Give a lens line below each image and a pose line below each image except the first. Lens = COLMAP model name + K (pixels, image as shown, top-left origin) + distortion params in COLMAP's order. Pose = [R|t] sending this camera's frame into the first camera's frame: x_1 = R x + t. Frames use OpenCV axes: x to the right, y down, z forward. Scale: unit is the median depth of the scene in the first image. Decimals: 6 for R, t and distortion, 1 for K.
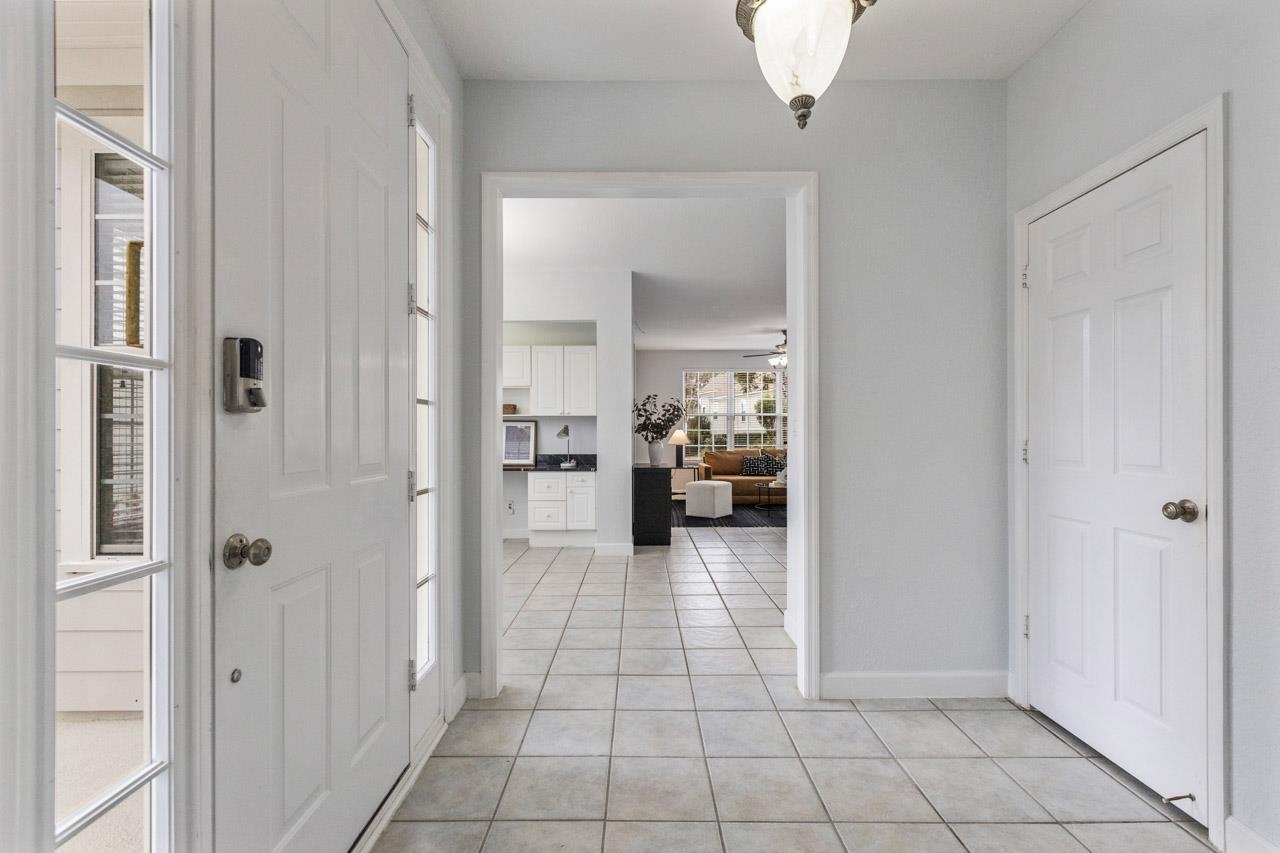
lens RADIAL K [[575.5, 0, 629.7], [0, 575.5, 432.4], [0, 0, 1]] dist [0.003158, -0.000475]
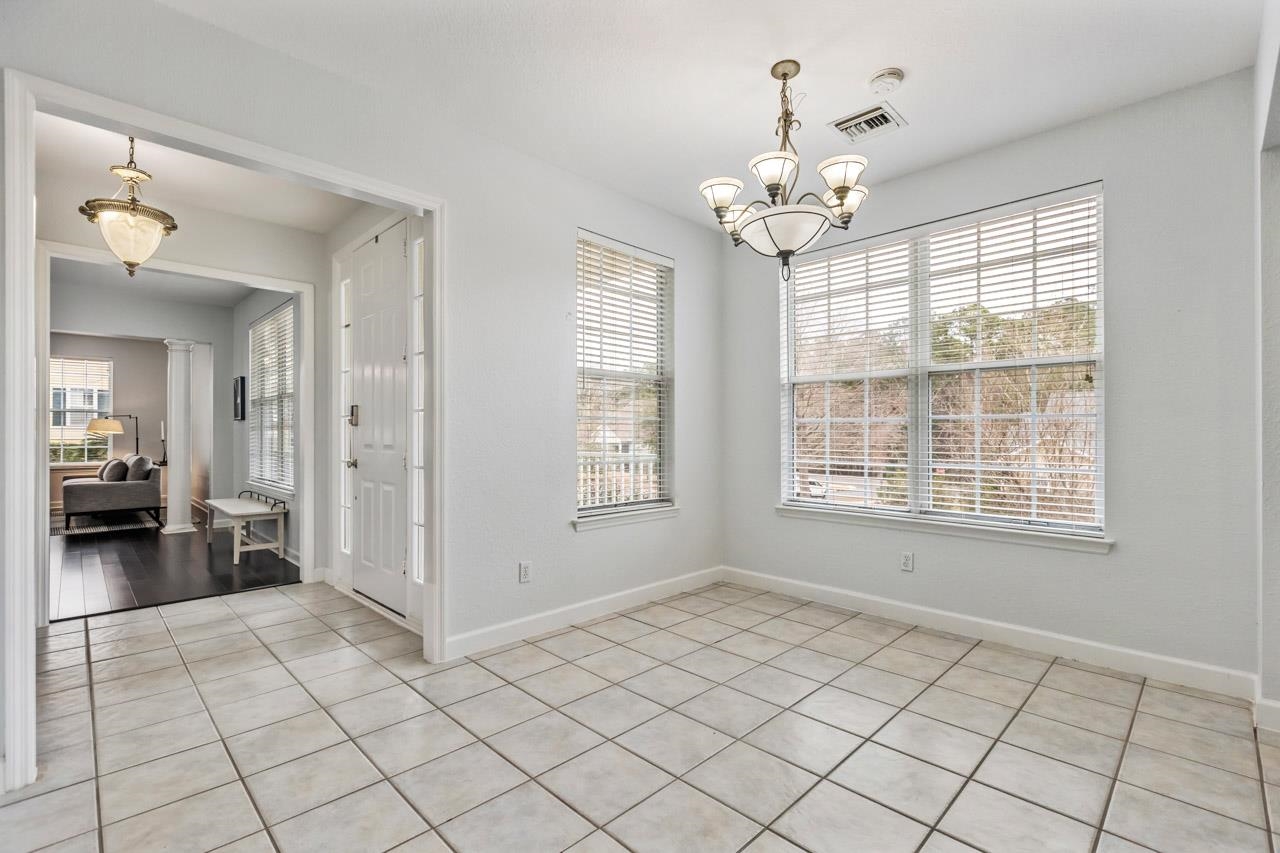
lens RADIAL K [[575.5, 0, 645.8], [0, 575.5, 432.2], [0, 0, 1]] dist [0.003158, -0.000475]
pose [[-0.695103, 0.003234, -0.718903, 0.116267], [0.005154, 0.999987, -0.000485, 0.003506], [0.718892, -0.004042, -0.695110, 0.858644]]
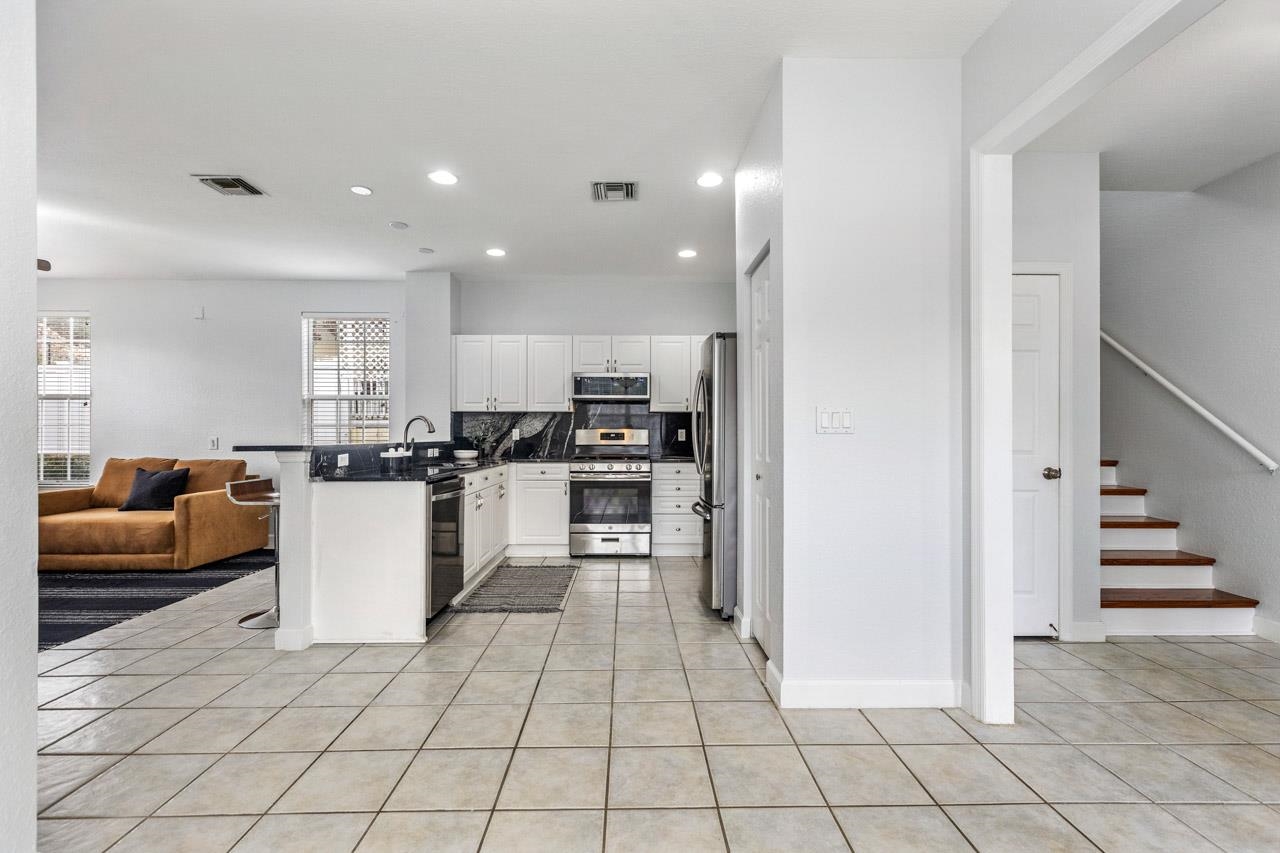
lens RADIAL K [[575.5, 0, 643.3], [0, 575.5, 430.5], [0, 0, 1]] dist [0.003158, -0.000475]
pose [[-0.042806, 0.007185, 0.999058, -0.230348], [-0.004647, 0.999962, -0.007390, 0.004755], [-0.999073, -0.004959, -0.042771, 0.651309]]
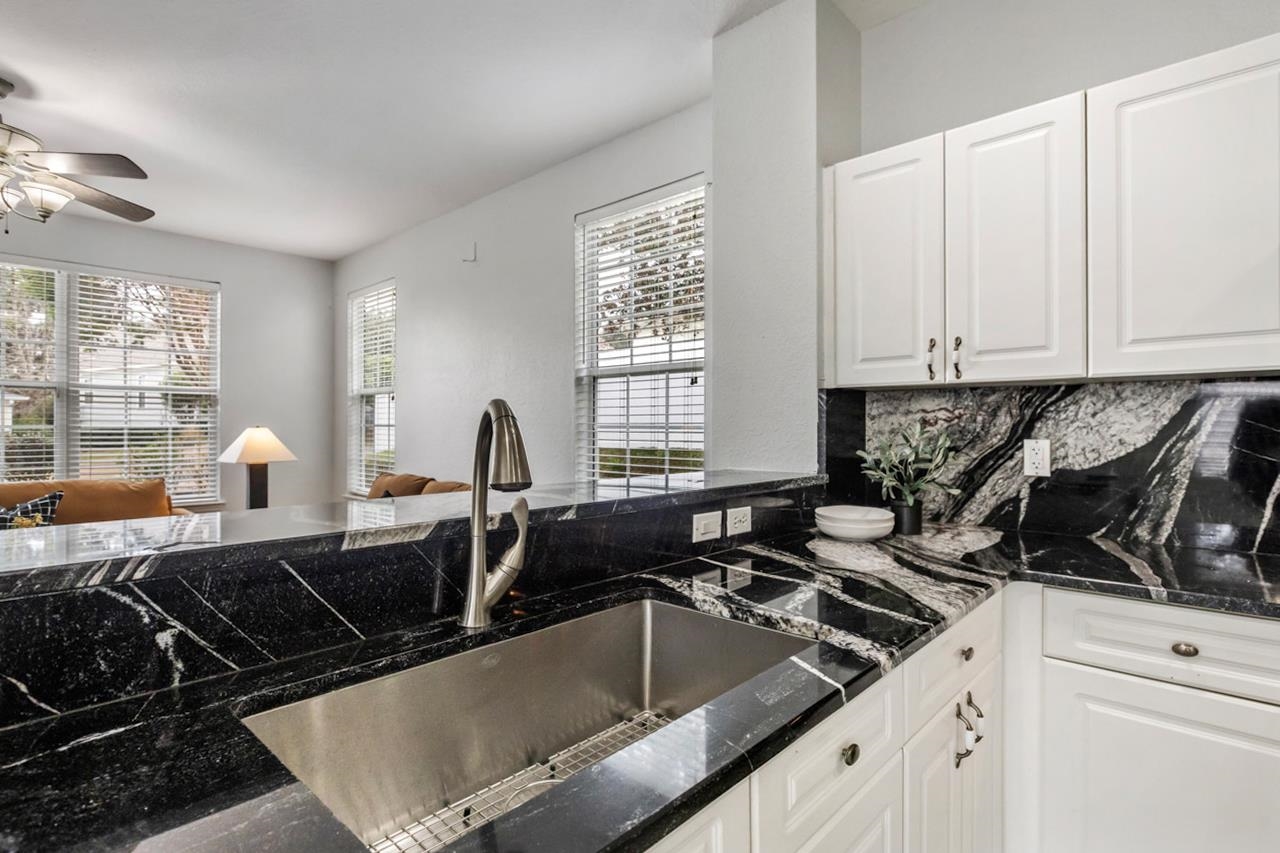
lens RADIAL K [[628.5, 0, 637.9], [0, 628.5, 426.2], [0, 0, 1]] dist [-0.003803, 0.004192]
pose [[0.672684, -0.001960, 0.739928, 0.361685], [-0.003889, 0.999973, 0.006185, -0.011395], [-0.739920, -0.007038, 0.672658, 0.757482]]
